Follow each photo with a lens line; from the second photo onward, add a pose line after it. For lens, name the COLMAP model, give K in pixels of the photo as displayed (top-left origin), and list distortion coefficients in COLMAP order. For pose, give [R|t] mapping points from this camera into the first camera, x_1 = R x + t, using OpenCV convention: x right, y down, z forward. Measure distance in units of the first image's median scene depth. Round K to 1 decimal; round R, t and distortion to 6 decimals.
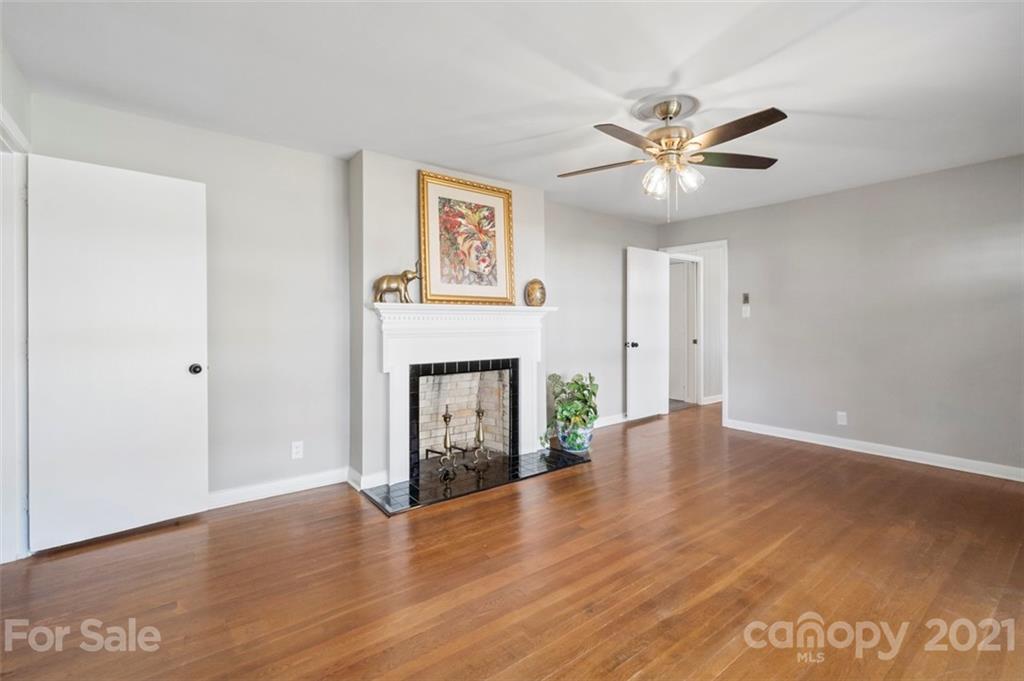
lens RADIAL K [[451.8, 0, 511.0], [0, 451.8, 325.5], [0, 0, 1]] dist [-0.004216, 0.000656]
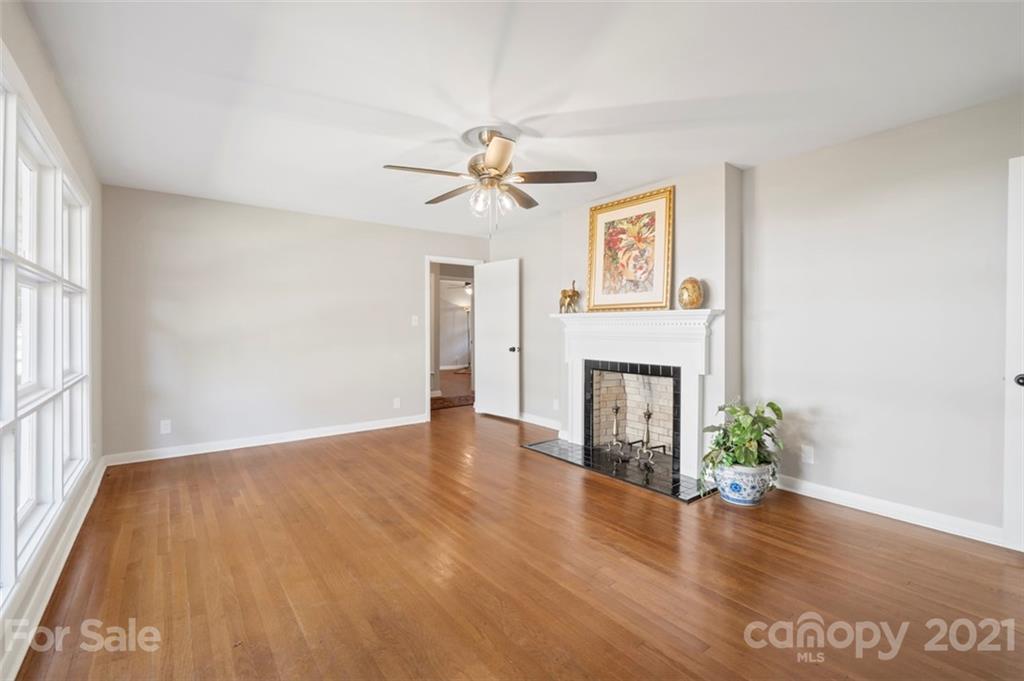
lens RADIAL K [[451.8, 0, 506.7], [0, 451.8, 334.8], [0, 0, 1]] dist [-0.004216, 0.000656]
pose [[0.003069, 0.018904, -0.999817, 1.000928], [-0.007597, 0.999793, 0.018880, -0.007606], [0.999966, 0.007537, 0.003212, 0.704811]]
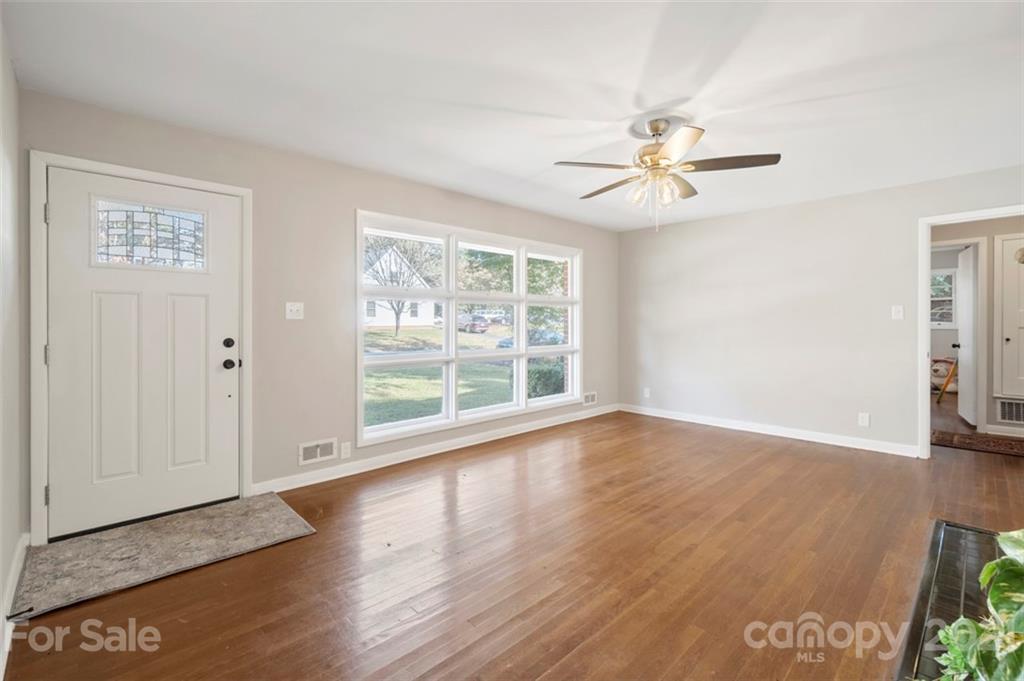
lens RADIAL K [[451.8, 0, 507.9], [0, 451.8, 323.3], [0, 0, 1]] dist [-0.004216, 0.000656]
pose [[-0.993624, 0.003440, -0.112691, 0.565388], [0.003212, 0.999992, 0.002212, -0.004235], [0.112698, 0.001836, -0.993628, 1.387230]]
